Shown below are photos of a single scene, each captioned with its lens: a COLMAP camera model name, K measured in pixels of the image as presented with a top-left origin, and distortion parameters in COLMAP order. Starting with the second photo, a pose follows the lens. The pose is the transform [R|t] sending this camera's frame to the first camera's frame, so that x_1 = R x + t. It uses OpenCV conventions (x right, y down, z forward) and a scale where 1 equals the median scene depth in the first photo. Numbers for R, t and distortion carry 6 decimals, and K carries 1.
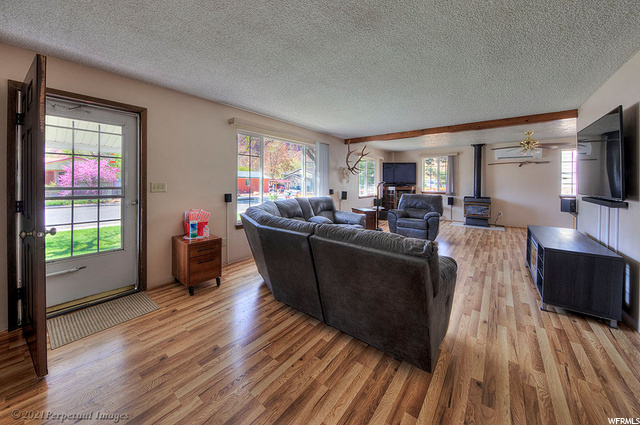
lens RADIAL K [[235.2, 0, 318.7], [0, 235.2, 182.1], [0, 0, 1]] dist [0.000998, 0.000021]
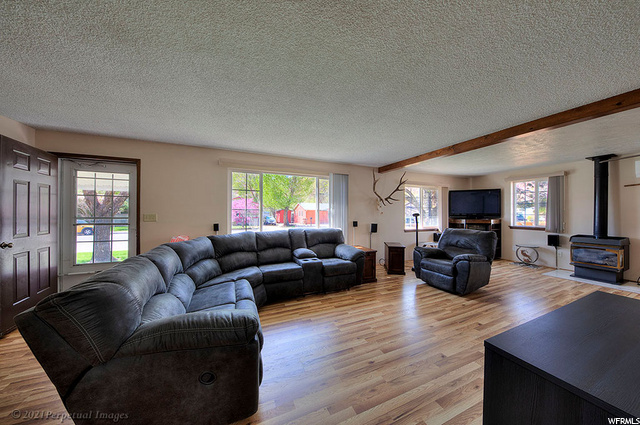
lens RADIAL K [[214.3, 0, 320.0], [0, 214.3, 212.5], [0, 0, 1]] dist [-0.001041, -0.000101]
pose [[0.893284, -0.004318, -0.449472, 0.285411], [0.001055, 0.999971, -0.007512, 0.001204], [0.449491, 0.006236, 0.893263, 0.142028]]
